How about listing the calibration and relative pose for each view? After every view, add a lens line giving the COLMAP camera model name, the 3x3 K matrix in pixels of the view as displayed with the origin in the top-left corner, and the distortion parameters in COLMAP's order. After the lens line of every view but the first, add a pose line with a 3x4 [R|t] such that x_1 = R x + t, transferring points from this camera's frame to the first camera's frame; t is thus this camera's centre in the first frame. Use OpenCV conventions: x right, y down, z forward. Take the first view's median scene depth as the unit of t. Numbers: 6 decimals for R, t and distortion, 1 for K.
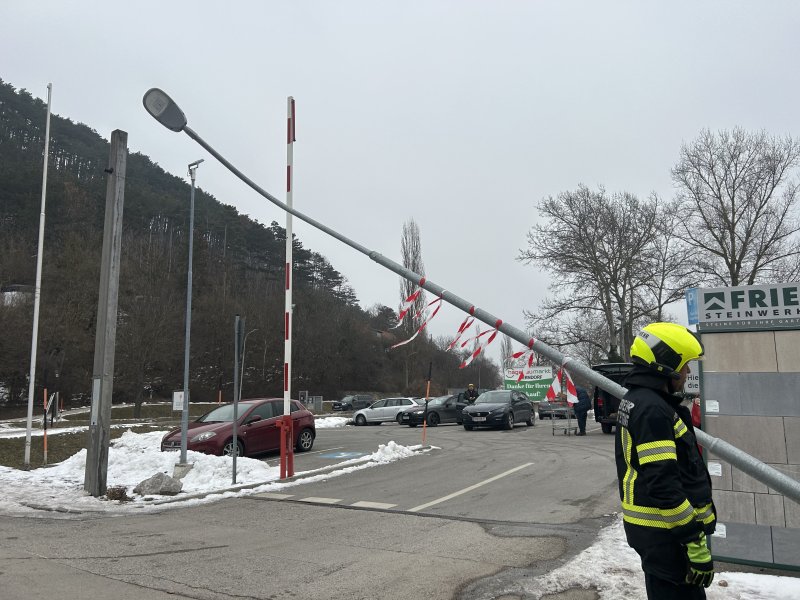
lens RADIAL K [[599.6, 0, 397.2], [0, 599.6, 302.8], [0, 0, 1]] dist [0.073786, -0.073522]
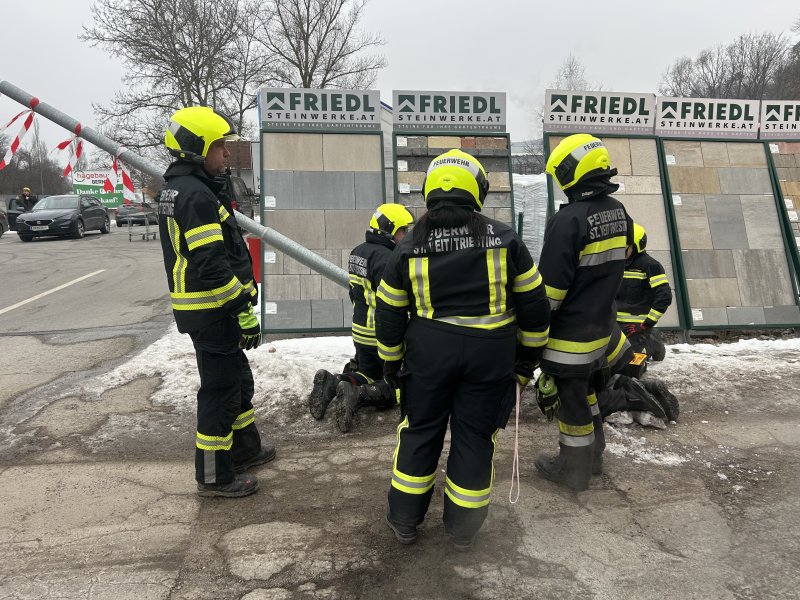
lens RADIAL K [[599.6, 0, 397.2], [0, 599.6, 302.8], [0, 0, 1]] dist [0.073786, -0.073522]
pose [[0.795760, -0.110310, 0.595481, 0.008924], [-0.079860, 0.955572, 0.283735, 0.004565], [-0.600324, -0.273340, 0.751596, 0.000791]]
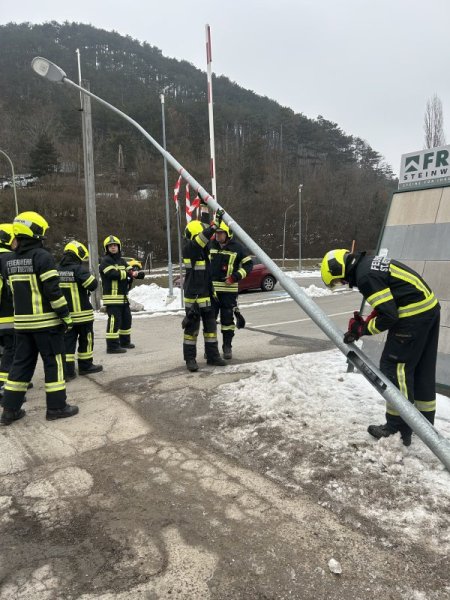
lens RADIAL K [[449.7, 0, 226.1], [0, 449.7, 297.0], [0, 0, 1]] dist [0.073786, -0.073522]
pose [[0.906604, 0.025803, -0.421193, 0.157065], [0.077856, 0.970765, 0.227055, 0.005121], [0.414738, -0.238641, 0.878090, 0.007013]]
